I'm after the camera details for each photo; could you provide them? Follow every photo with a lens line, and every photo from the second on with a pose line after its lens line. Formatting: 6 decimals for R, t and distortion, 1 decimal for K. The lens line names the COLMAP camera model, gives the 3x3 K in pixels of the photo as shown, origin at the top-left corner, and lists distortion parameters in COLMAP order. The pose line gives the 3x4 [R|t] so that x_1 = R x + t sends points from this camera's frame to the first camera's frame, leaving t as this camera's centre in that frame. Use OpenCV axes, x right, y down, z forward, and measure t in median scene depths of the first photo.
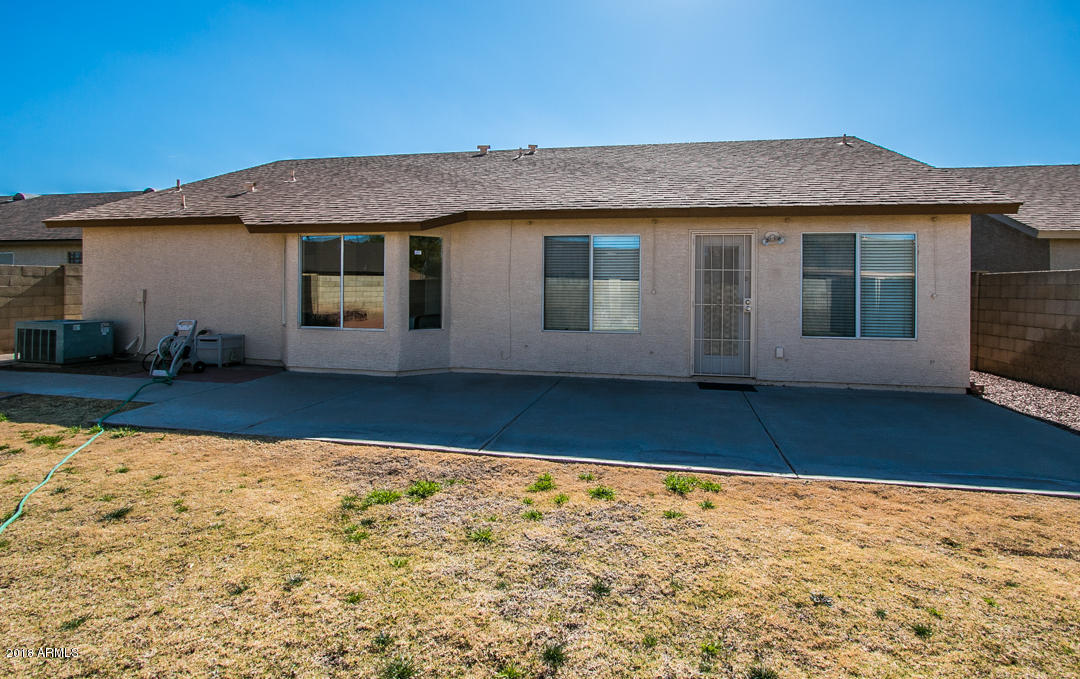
lens RADIAL K [[541.8, 0, 540.0], [0, 541.8, 295.5], [0, 0, 1]] dist [-0.010546, -0.000095]
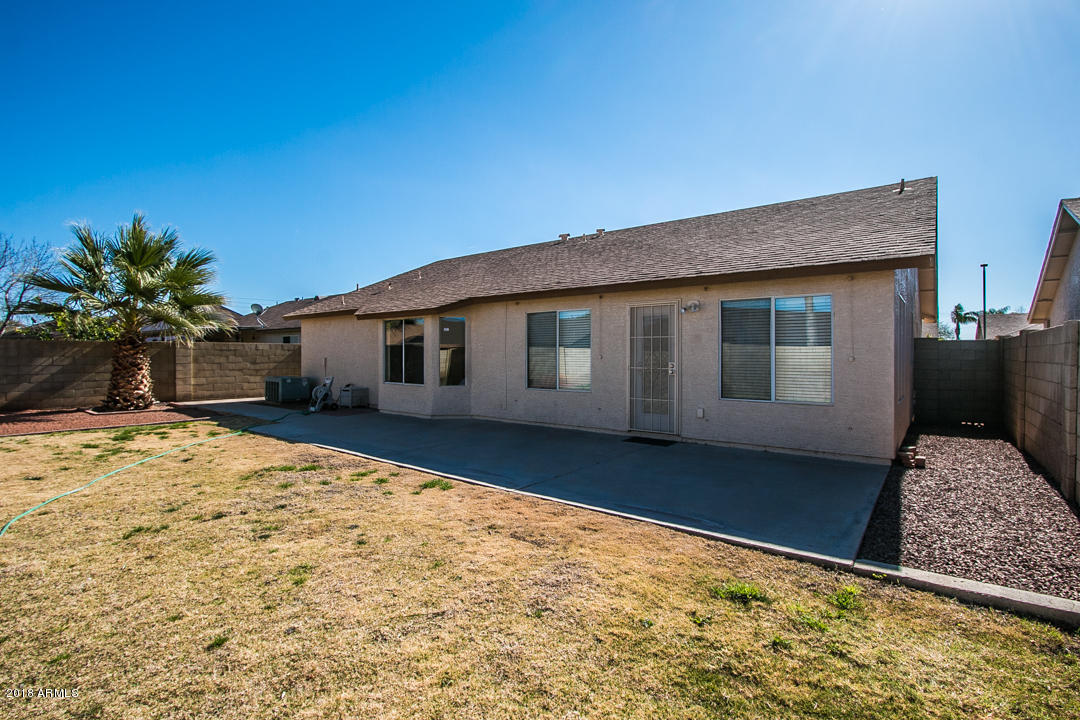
lens RADIAL K [[520.8, 0, 505.0], [0, 520.8, 360.5], [0, 0, 1]] dist [-0.015961, 0.000437]
pose [[0.871446, -0.003257, -0.490481, 0.564047], [0.000310, 0.999981, -0.006090, 0.007326], [0.490492, 0.005155, 0.871430, -0.079645]]
